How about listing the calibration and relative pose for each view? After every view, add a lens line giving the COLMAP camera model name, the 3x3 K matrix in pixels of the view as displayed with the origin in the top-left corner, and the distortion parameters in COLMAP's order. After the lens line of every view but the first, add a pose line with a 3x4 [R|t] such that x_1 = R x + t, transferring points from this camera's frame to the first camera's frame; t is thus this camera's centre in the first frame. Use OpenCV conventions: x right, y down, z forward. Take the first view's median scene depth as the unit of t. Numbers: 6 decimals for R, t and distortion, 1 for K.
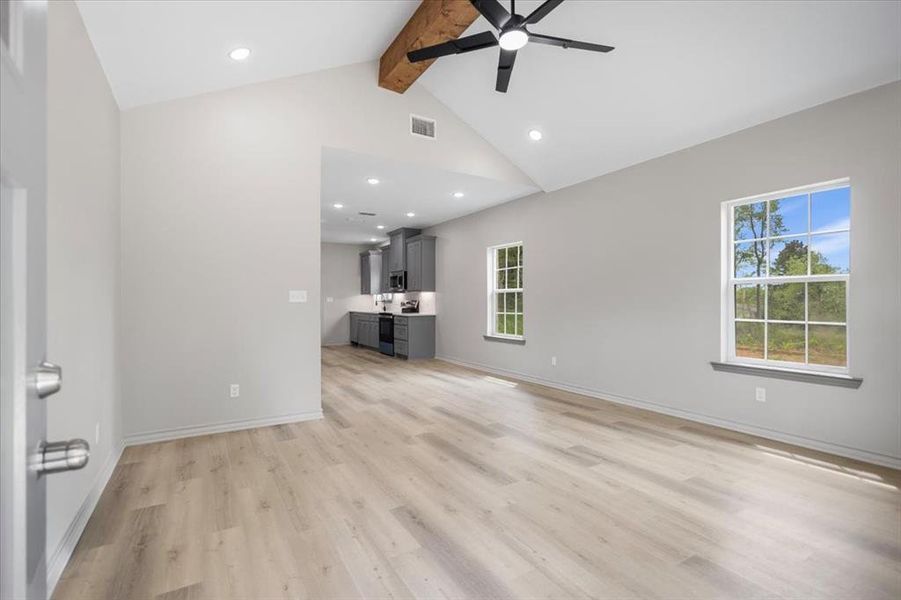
lens RADIAL K [[409.2, 0, 450.5], [0, 409.2, 300.0], [0, 0, 1]] dist [-0.000582, -0.000042]
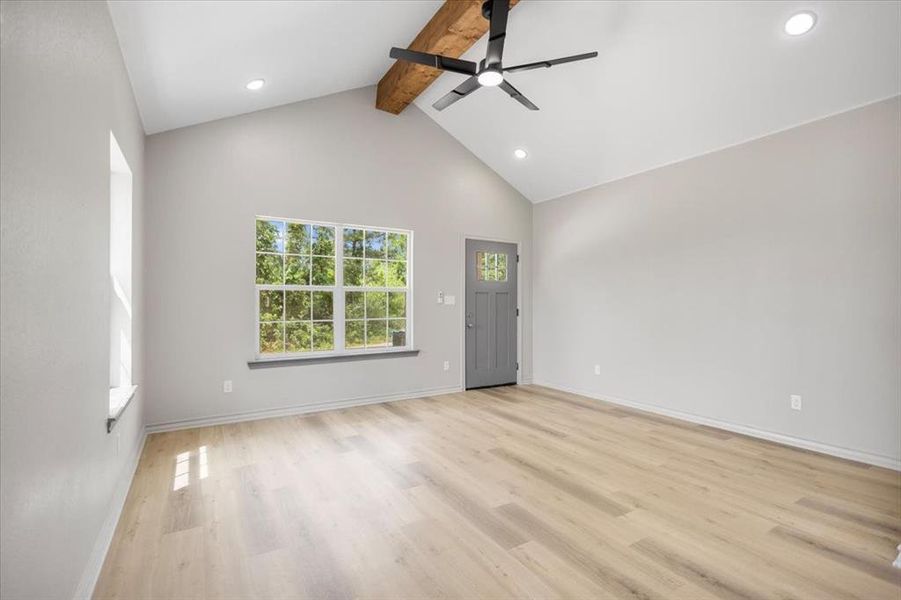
lens RADIAL K [[415.7, 0, 450.3], [0, 415.7, 303.2], [0, 0, 1]] dist [-0.000242, -0.000093]
pose [[-0.999962, 0.003791, -0.007856, 0.282133], [0.003850, 0.999964, -0.007544, 0.002658], [0.007827, -0.007574, -0.999941, 2.238364]]
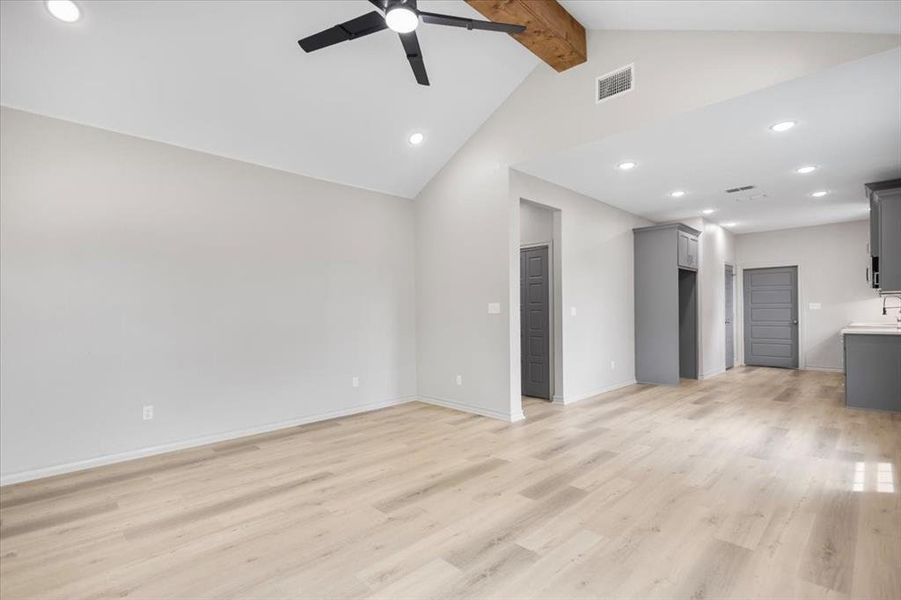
lens RADIAL K [[415.7, 0, 450.3], [0, 415.7, 303.2], [0, 0, 1]] dist [-0.000242, -0.000093]
pose [[0.248419, -0.021865, -0.968406, 1.083890], [0.013532, 0.999726, -0.019101, -0.001989], [0.968558, -0.008360, 0.248647, 0.899940]]
